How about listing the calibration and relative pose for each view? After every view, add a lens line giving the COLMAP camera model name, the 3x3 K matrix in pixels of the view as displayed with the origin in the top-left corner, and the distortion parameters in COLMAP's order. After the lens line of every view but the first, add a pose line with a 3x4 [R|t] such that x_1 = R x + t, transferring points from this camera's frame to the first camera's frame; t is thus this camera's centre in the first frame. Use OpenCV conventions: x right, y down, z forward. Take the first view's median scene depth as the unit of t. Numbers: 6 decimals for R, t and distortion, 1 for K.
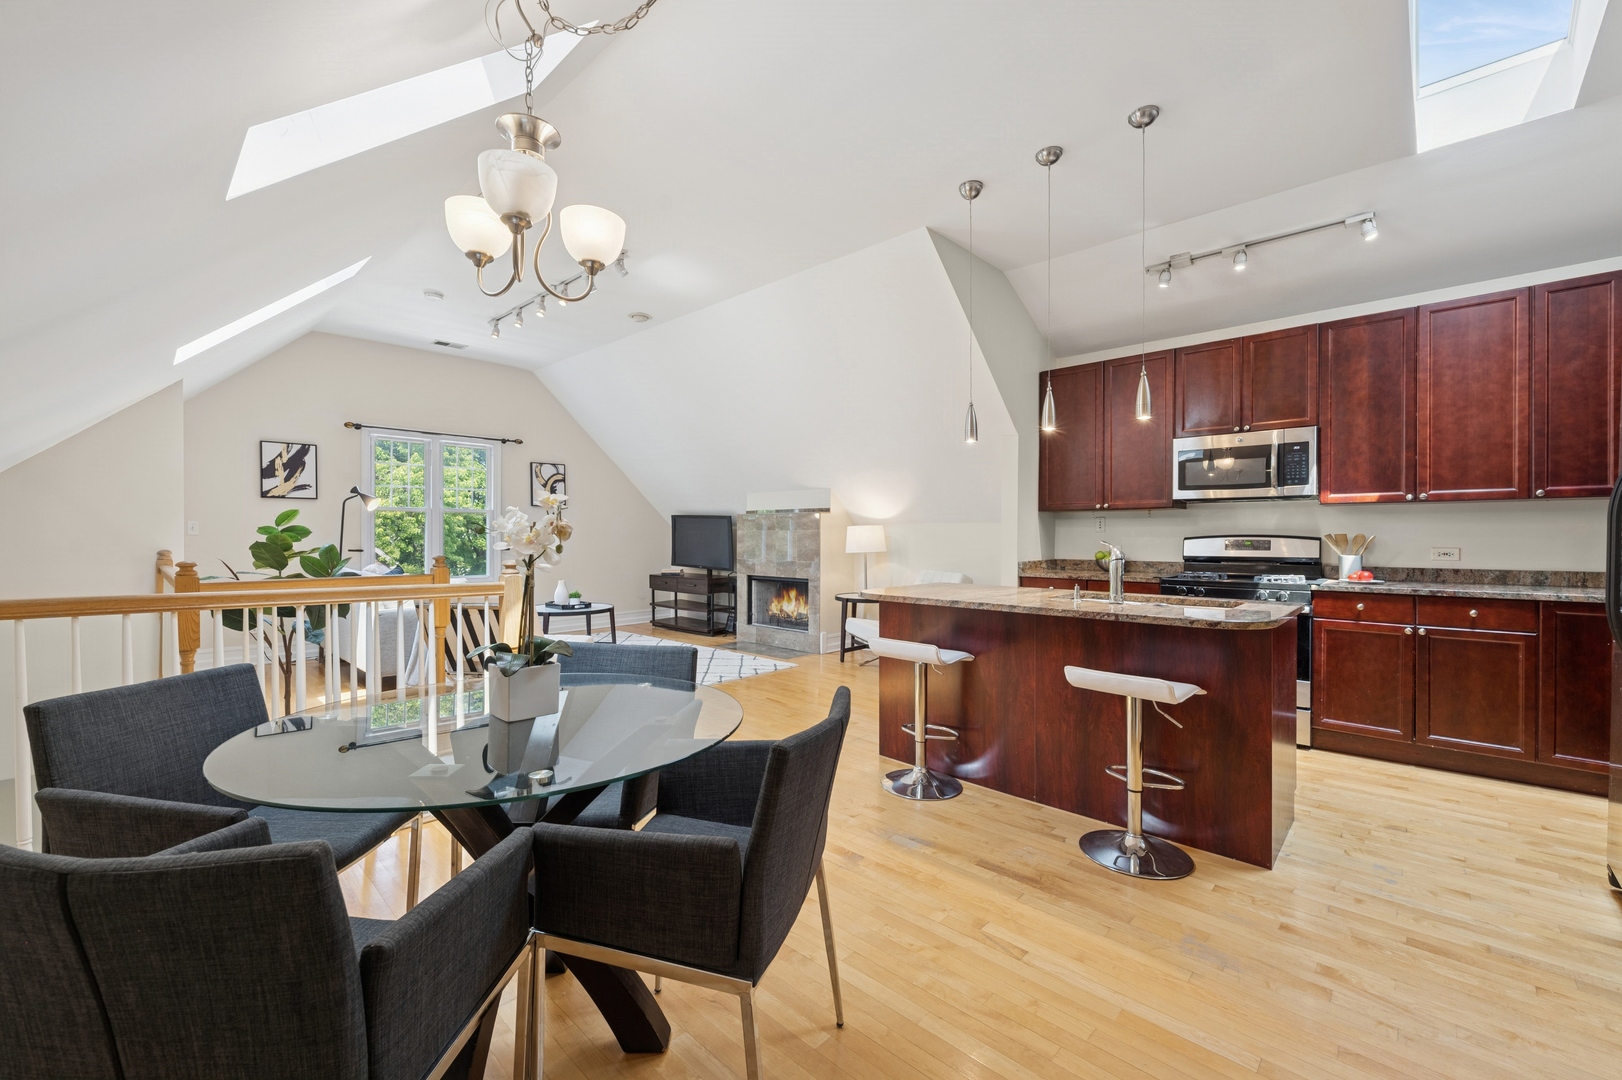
lens RADIAL K [[660.9, 0, 812.8], [0, 660.9, 539.9], [0, 0, 1]] dist [-0.000885, 0.000421]
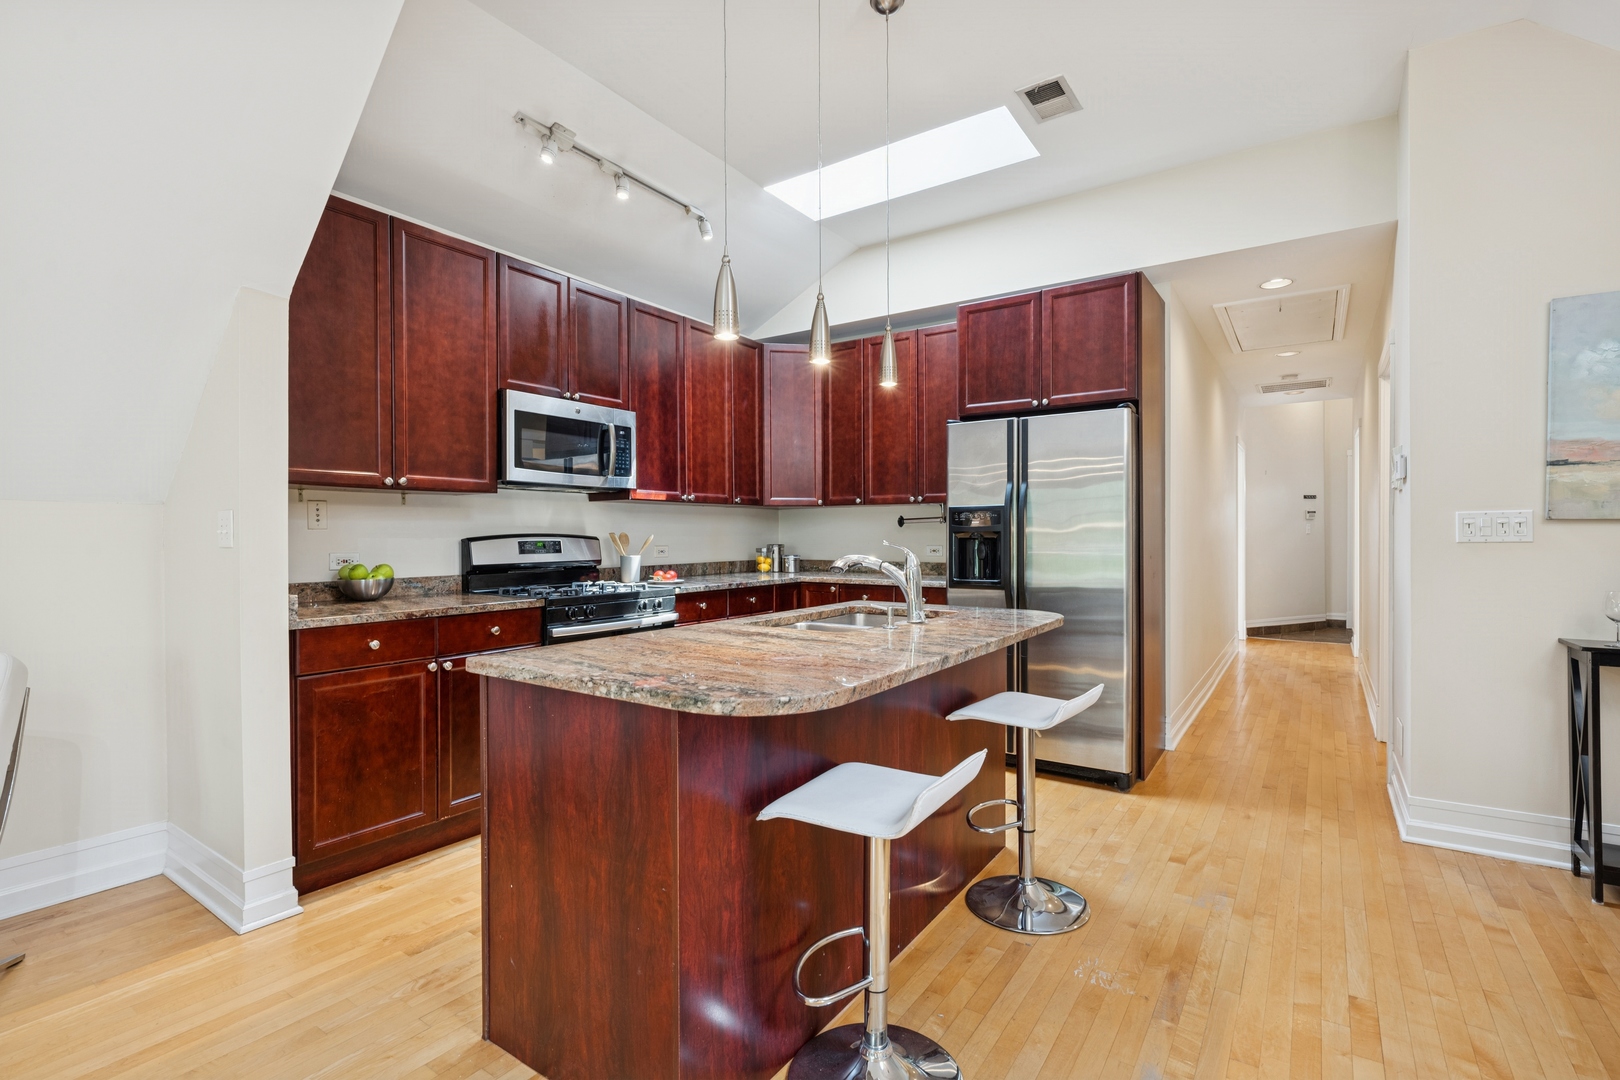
lens RADIAL K [[753.4, 0, 803.5], [0, 753.4, 533.6], [0, 0, 1]] dist [-0.001042, -0.000324]
pose [[-0.145885, 0.007392, 0.989274, -0.277273], [0.013720, 0.999891, -0.005448, 0.000893], [-0.989206, 0.012778, -0.145971, 0.919047]]
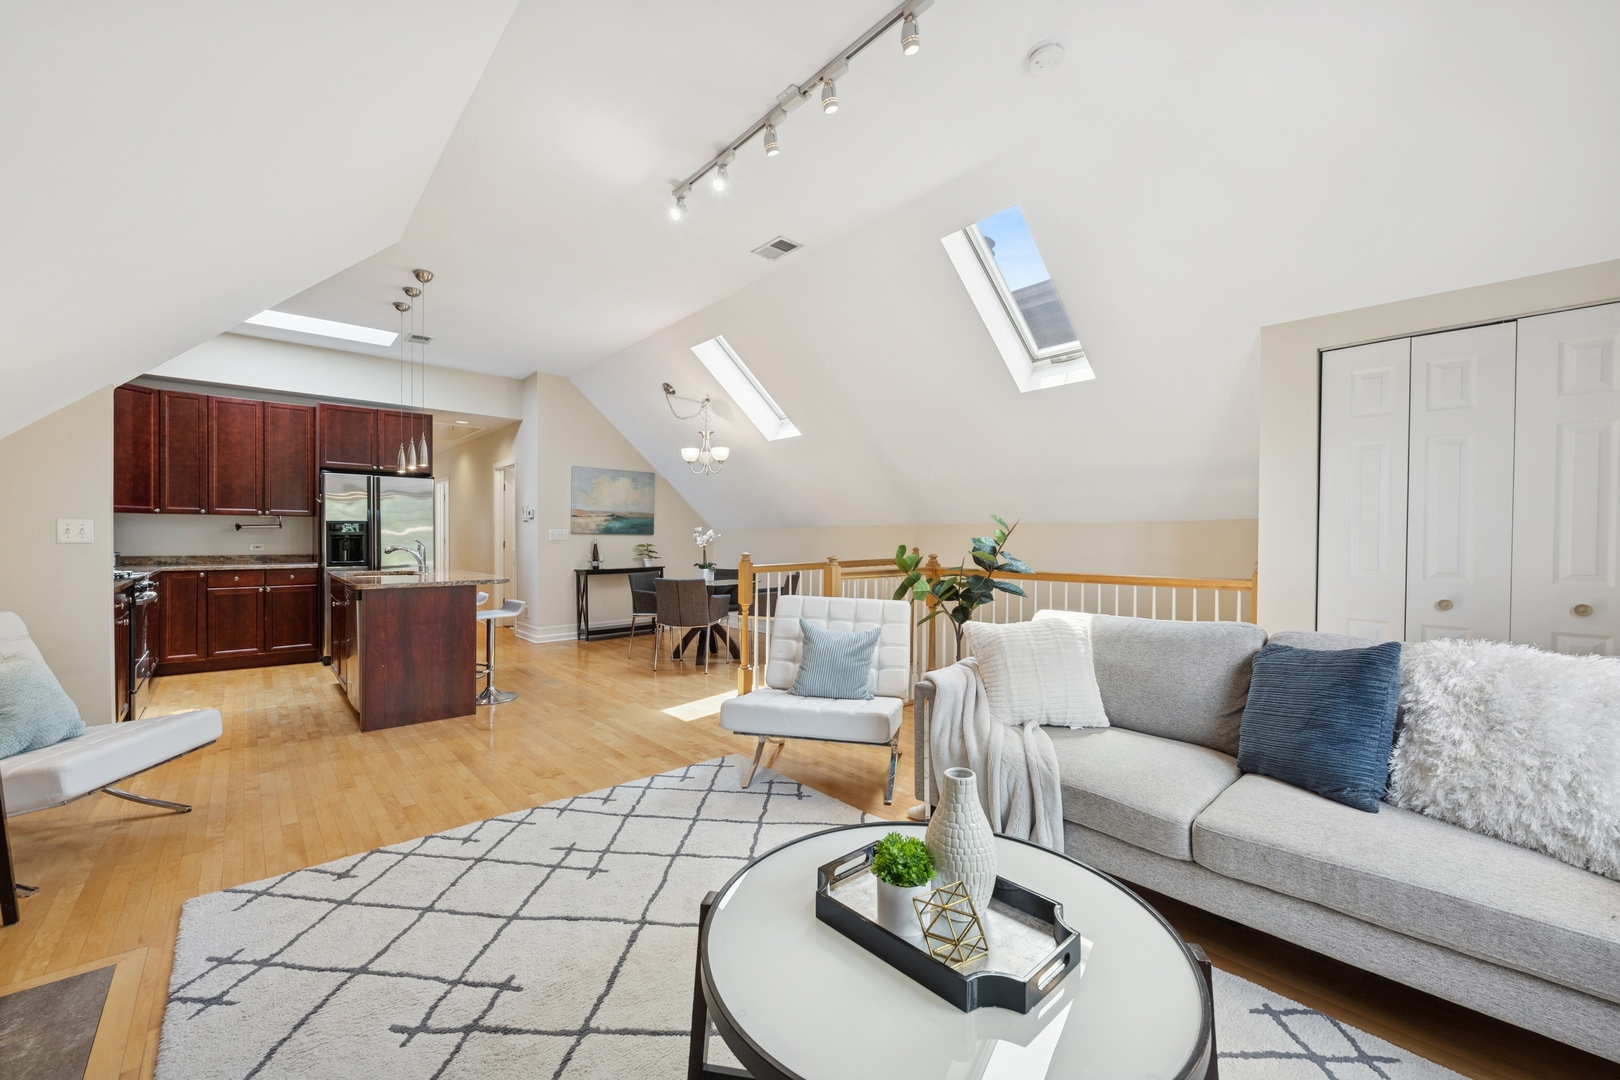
lens RADIAL K [[660.1, 0, 806.0], [0, 660.1, 539.7], [0, 0, 1]] dist [-0.000885, 0.000421]
pose [[-0.993797, 0.001561, 0.111202, -0.990736], [0.002836, 0.999932, 0.011312, -0.017285], [-0.111177, 0.011558, -0.993733, 3.314721]]
